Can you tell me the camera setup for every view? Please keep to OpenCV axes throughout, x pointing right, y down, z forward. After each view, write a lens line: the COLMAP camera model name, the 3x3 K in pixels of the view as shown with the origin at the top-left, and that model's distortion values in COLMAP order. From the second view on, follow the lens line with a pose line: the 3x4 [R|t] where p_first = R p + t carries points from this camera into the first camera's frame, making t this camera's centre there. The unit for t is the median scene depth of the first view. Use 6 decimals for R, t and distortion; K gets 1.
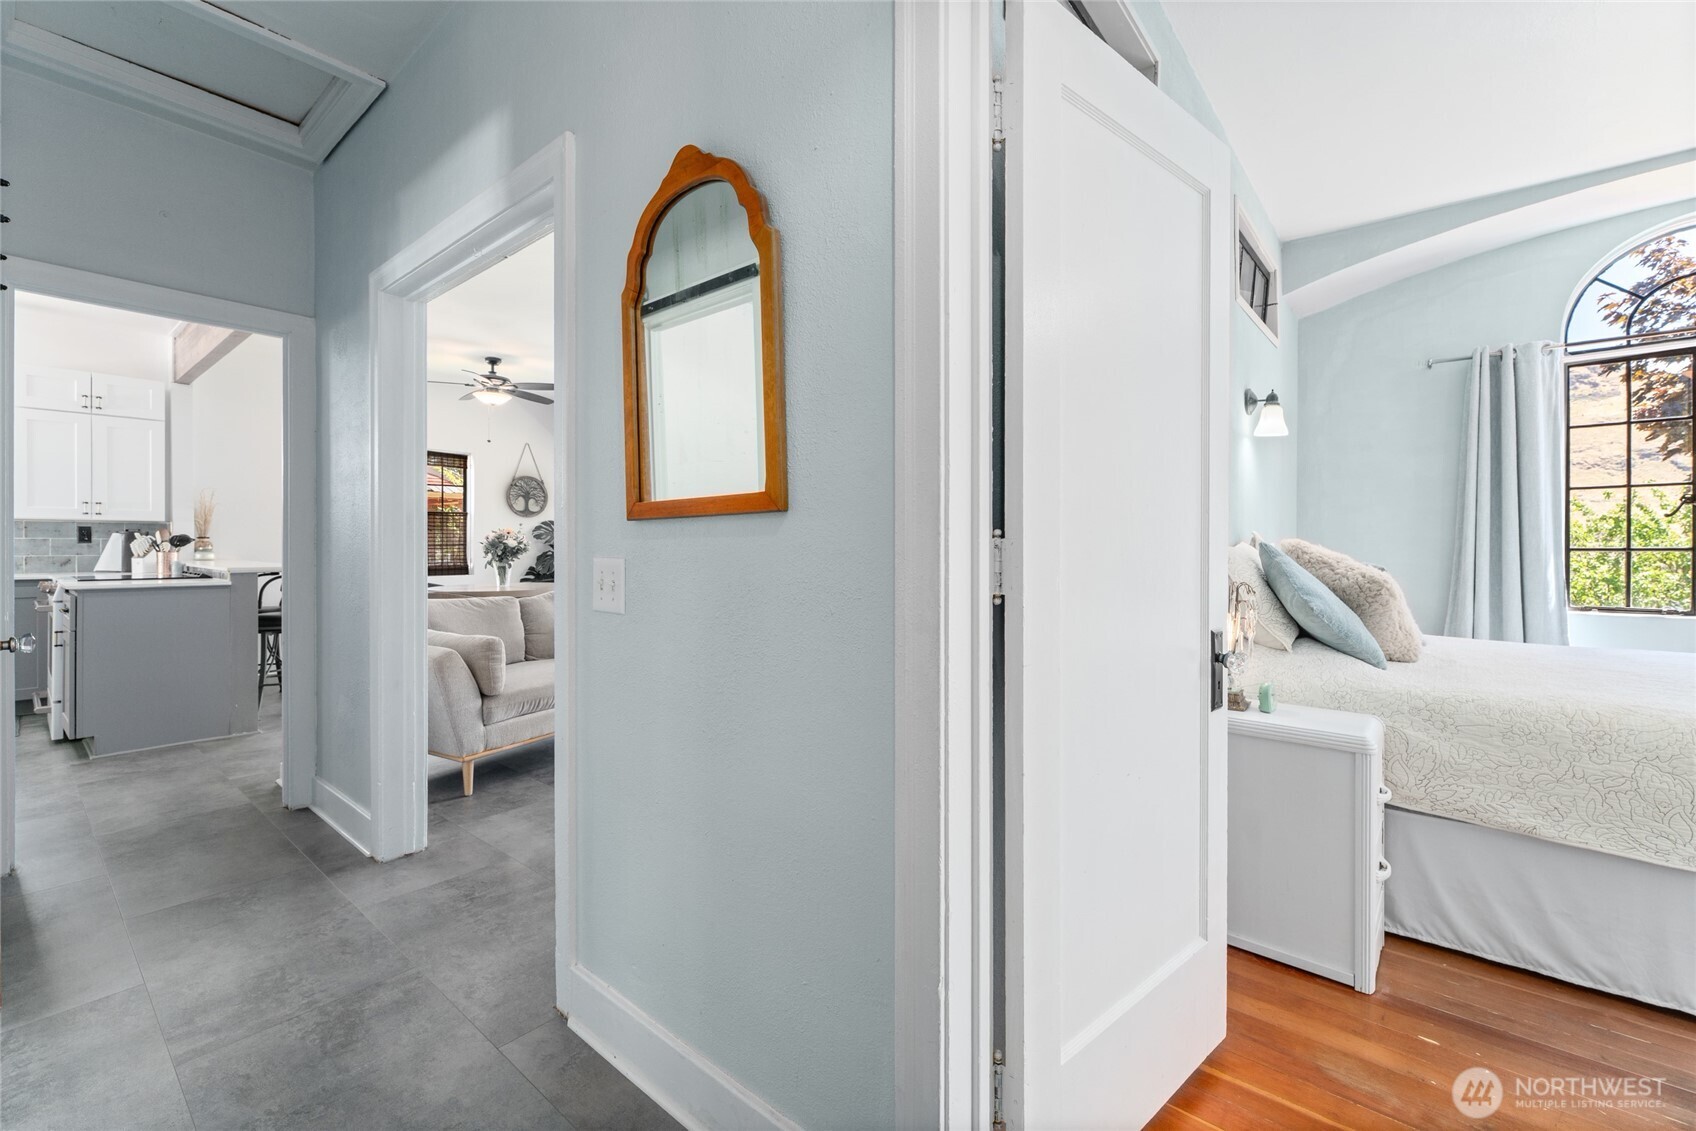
lens RADIAL K [[697.8, 0, 876.6], [0, 697.8, 544.3], [0, 0, 1]] dist [-0.000517, -0.000004]
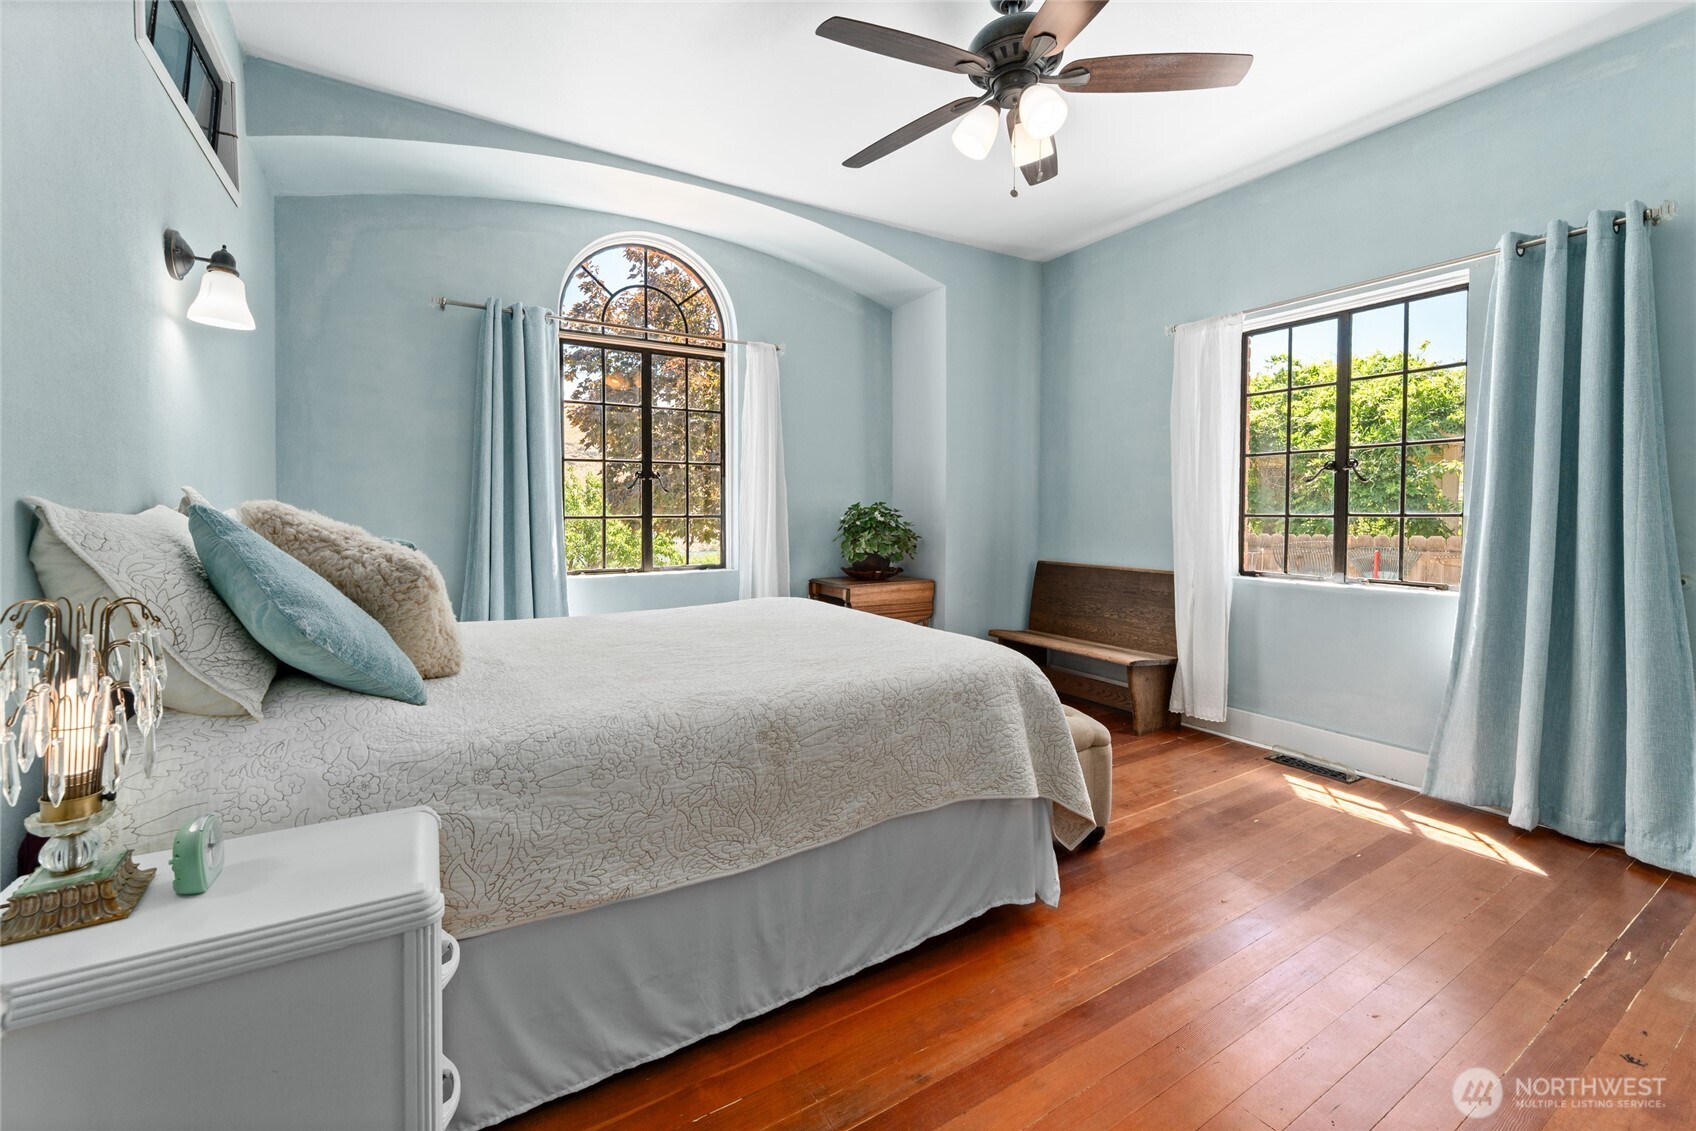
lens RADIAL K [[697.6, 0, 849.6], [0, 697.6, 527.6], [0, 0, 1]] dist [-0.000996, -0.000065]
pose [[0.336898, -0.017350, 0.941381, 0.240878], [-0.002038, 0.999814, 0.019156, 0.003429], [-0.941539, -0.008372, 0.336800, 0.388975]]
